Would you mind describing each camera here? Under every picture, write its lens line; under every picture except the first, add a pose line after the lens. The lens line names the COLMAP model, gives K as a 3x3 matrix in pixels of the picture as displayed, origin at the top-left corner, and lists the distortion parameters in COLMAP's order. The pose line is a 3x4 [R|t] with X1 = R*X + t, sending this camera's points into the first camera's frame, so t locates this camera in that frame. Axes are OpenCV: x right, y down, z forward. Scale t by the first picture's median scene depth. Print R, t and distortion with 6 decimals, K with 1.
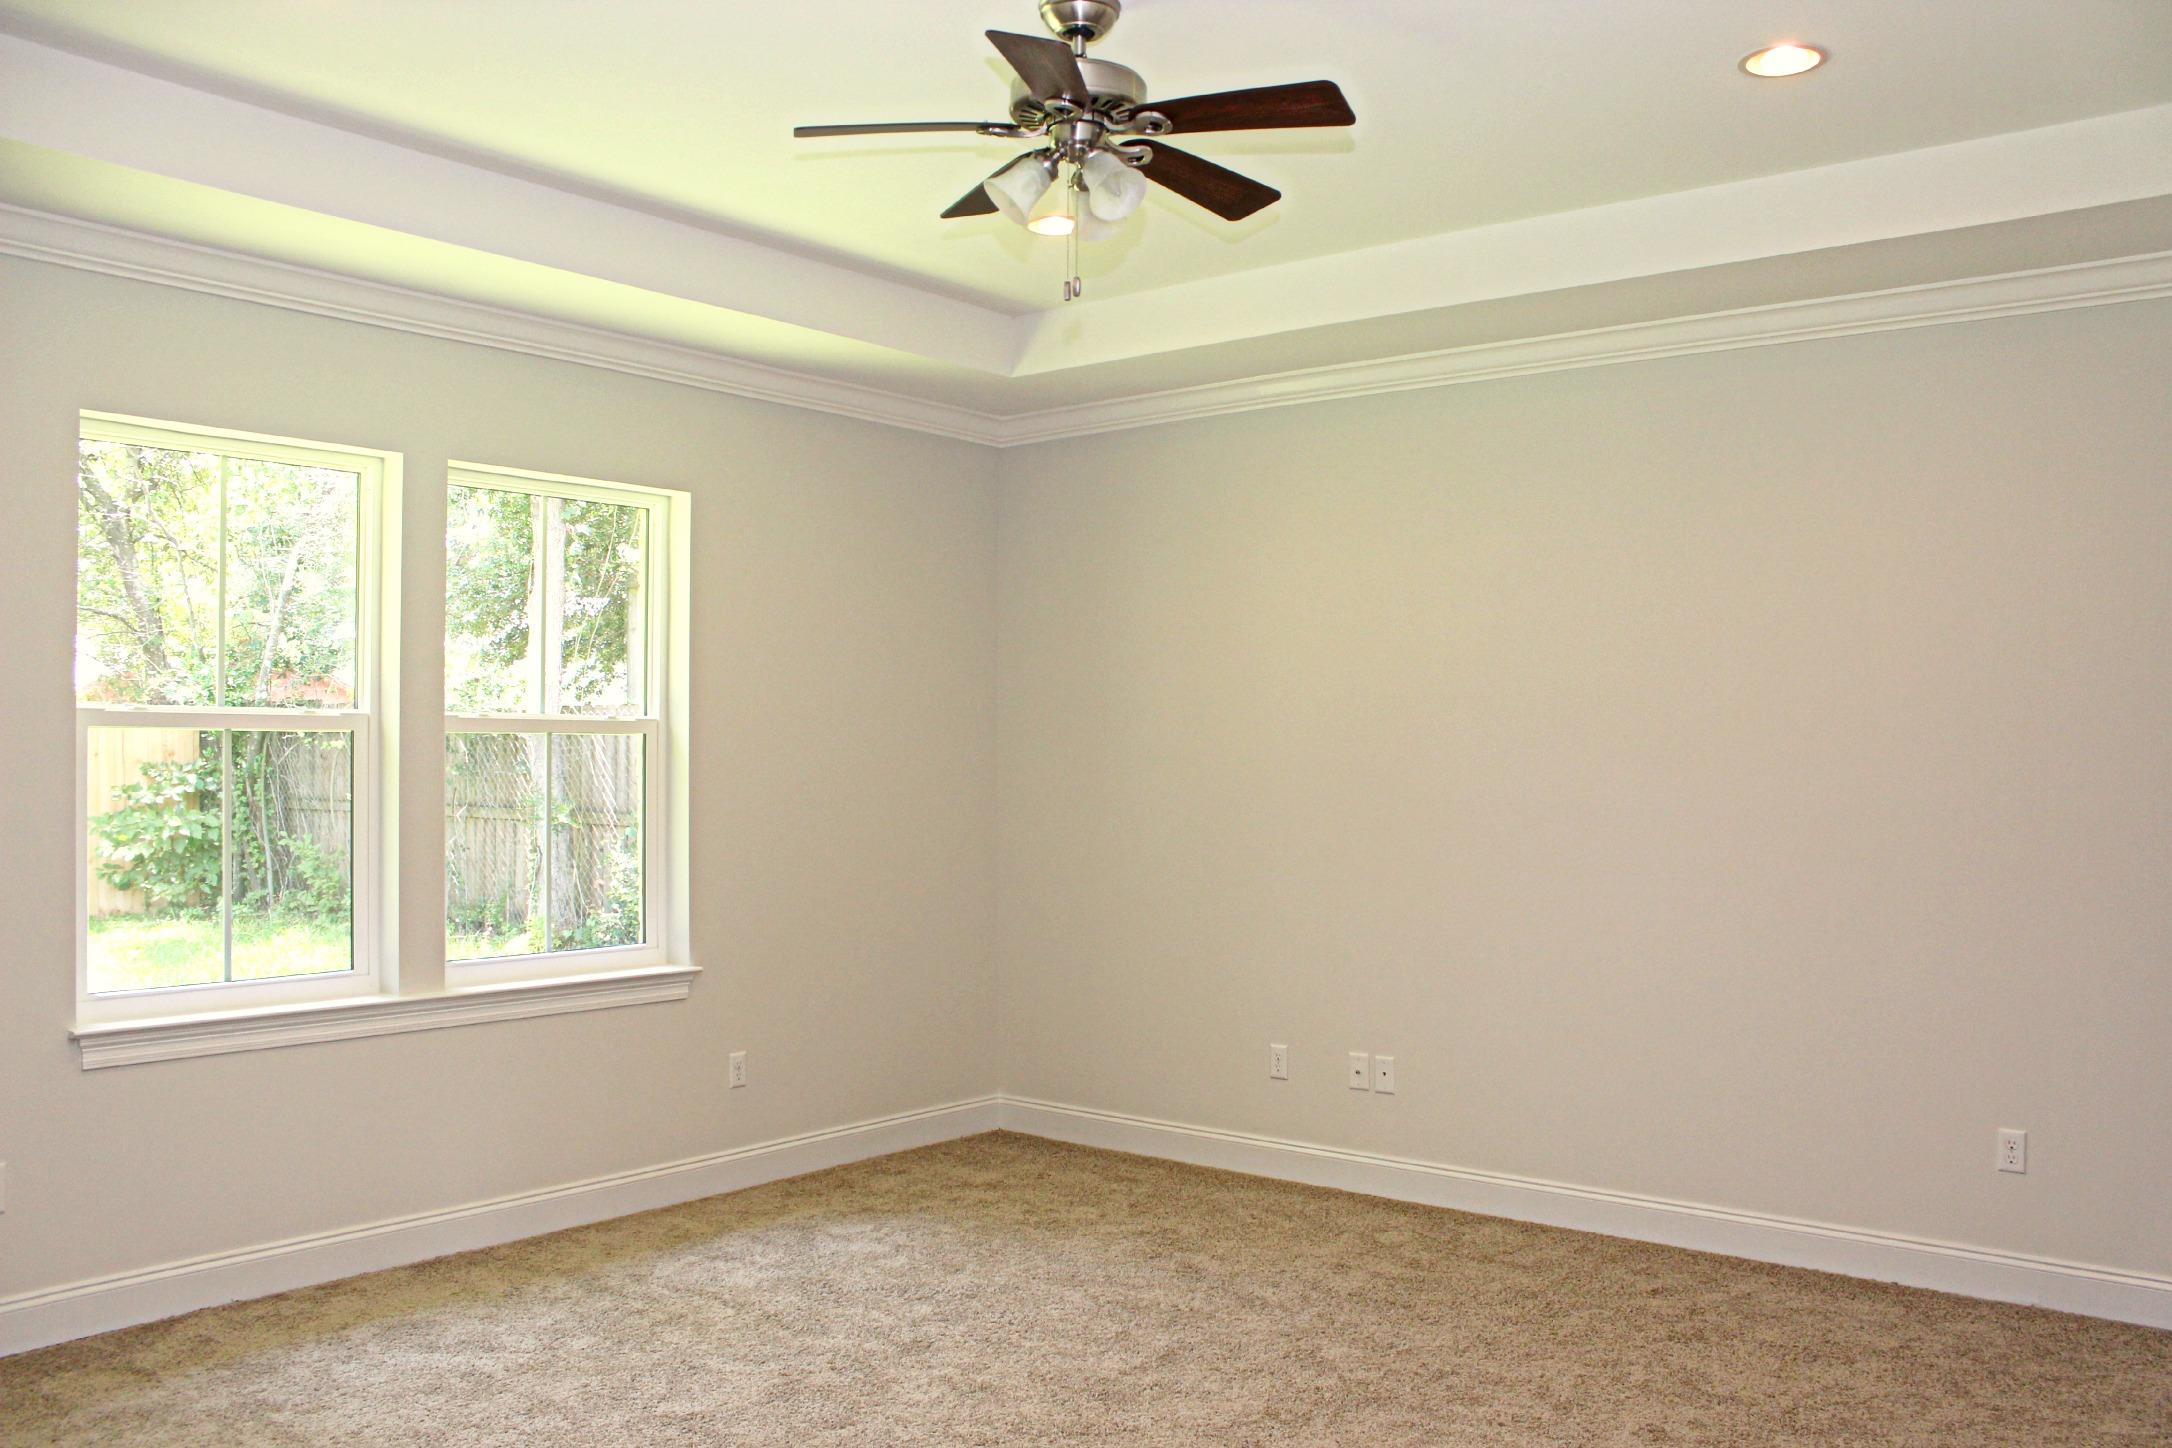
lens RADIAL K [[1774.1, 0, 1073.3], [0, 1774.1, 780.6], [0, 0, 1]] dist [-0.165747, 0.141993]
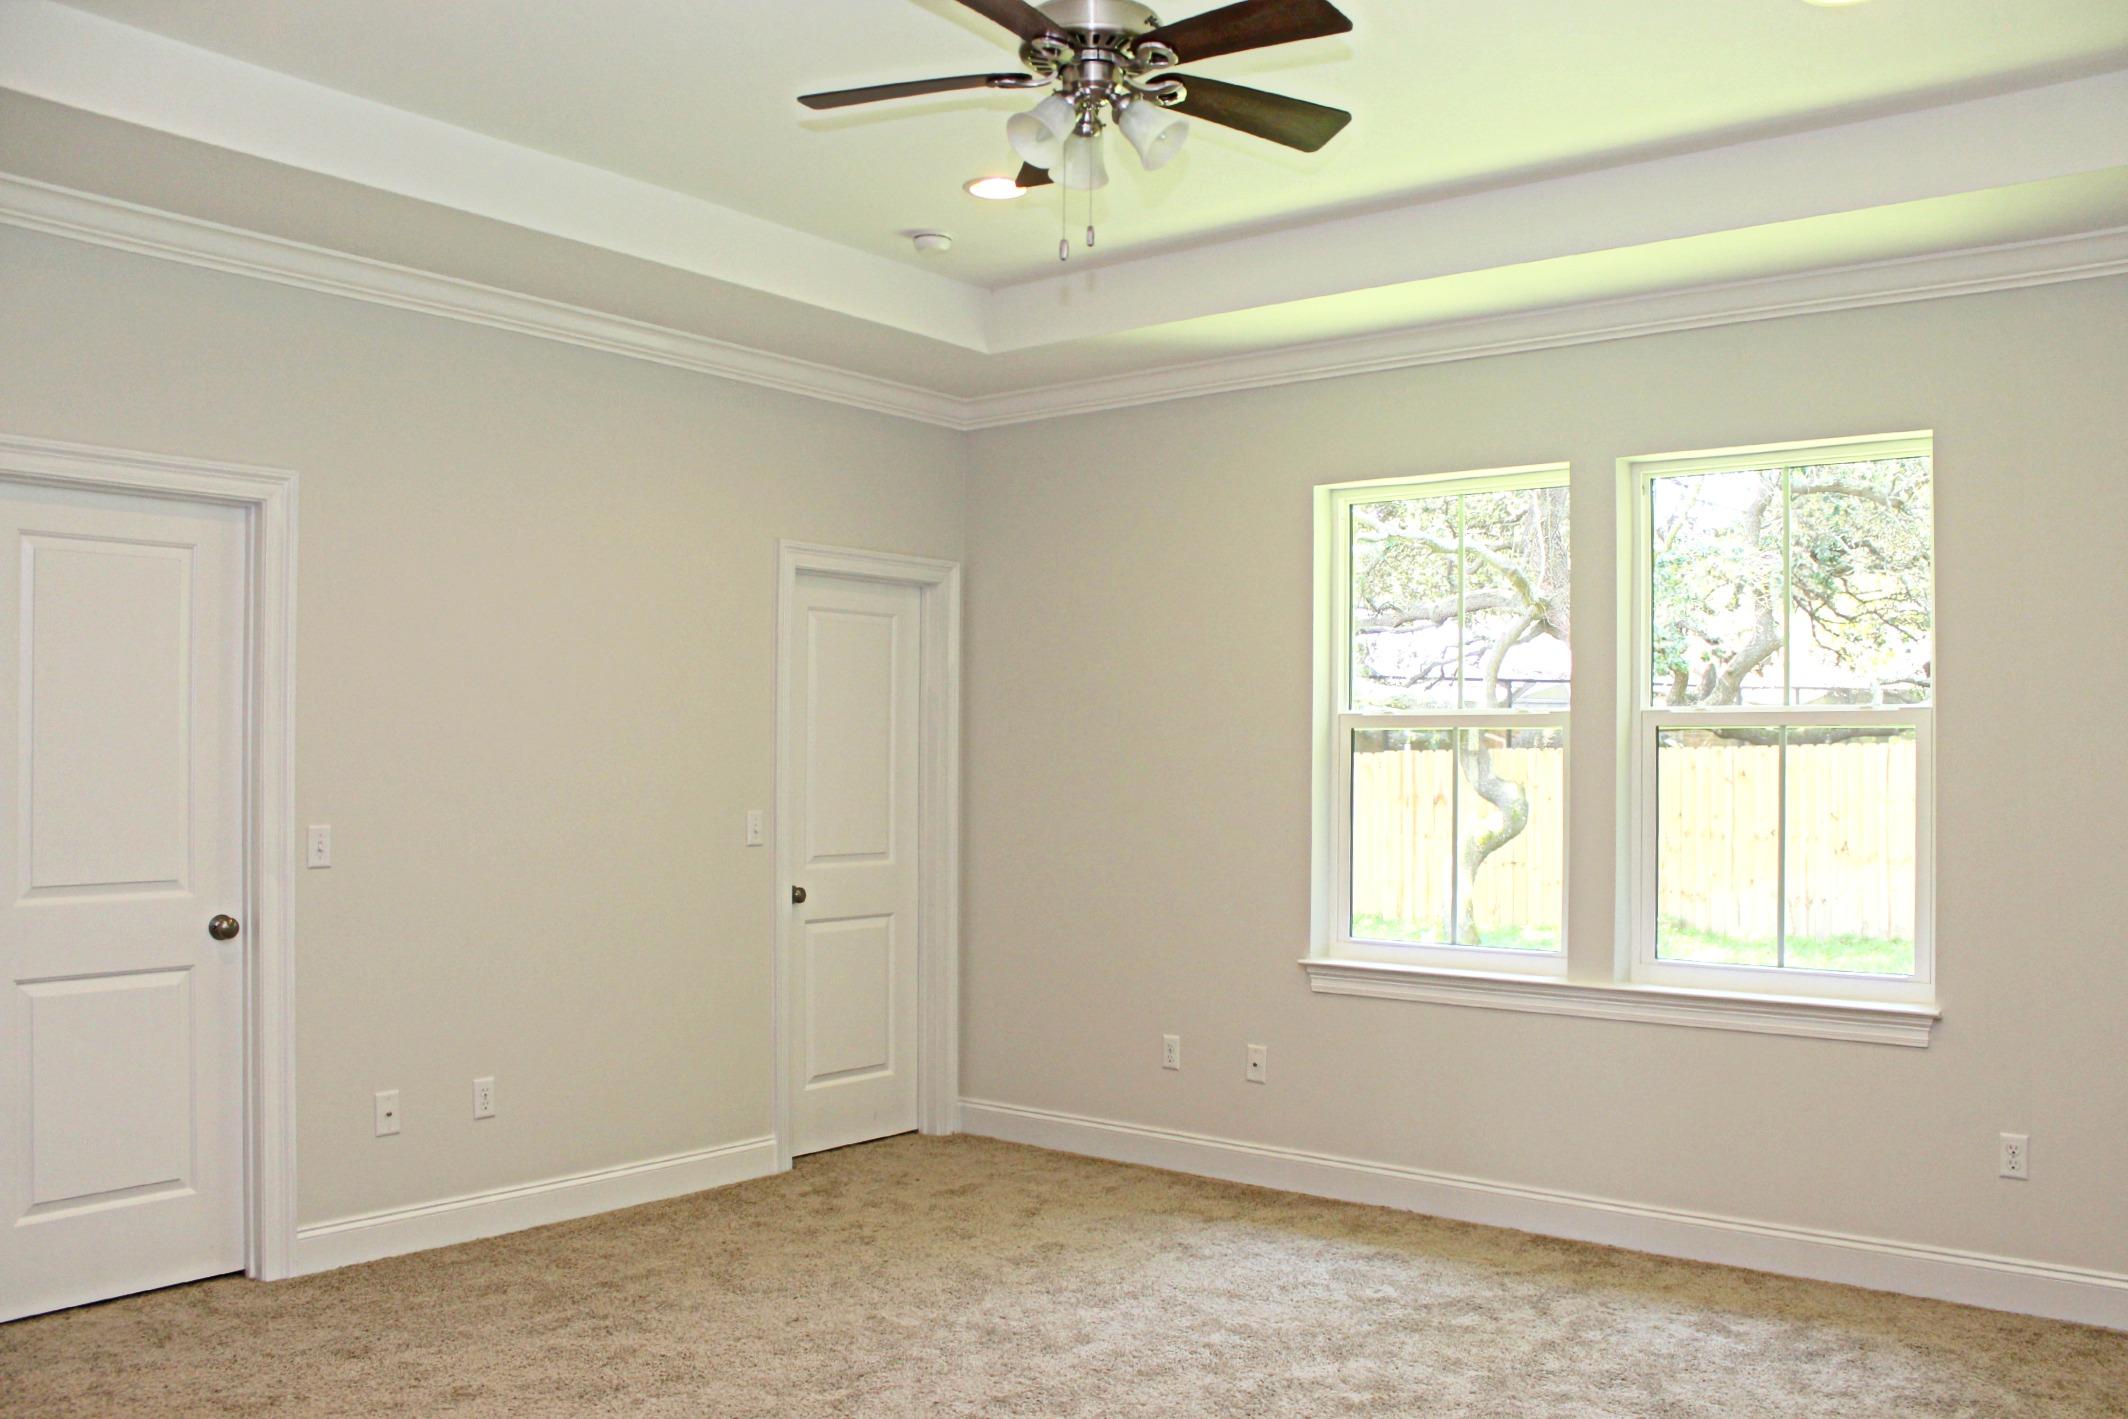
lens RADIAL K [[1738.2, 0, 1051.5], [0, 1738.2, 765.0], [0, 0, 1]] dist [-0.165747, 0.141993]
pose [[0.019813, -0.003032, -0.999799, 0.659359], [-0.022069, 0.999750, -0.003469, 0.004943], [0.999560, 0.022133, 0.019741, 0.687523]]
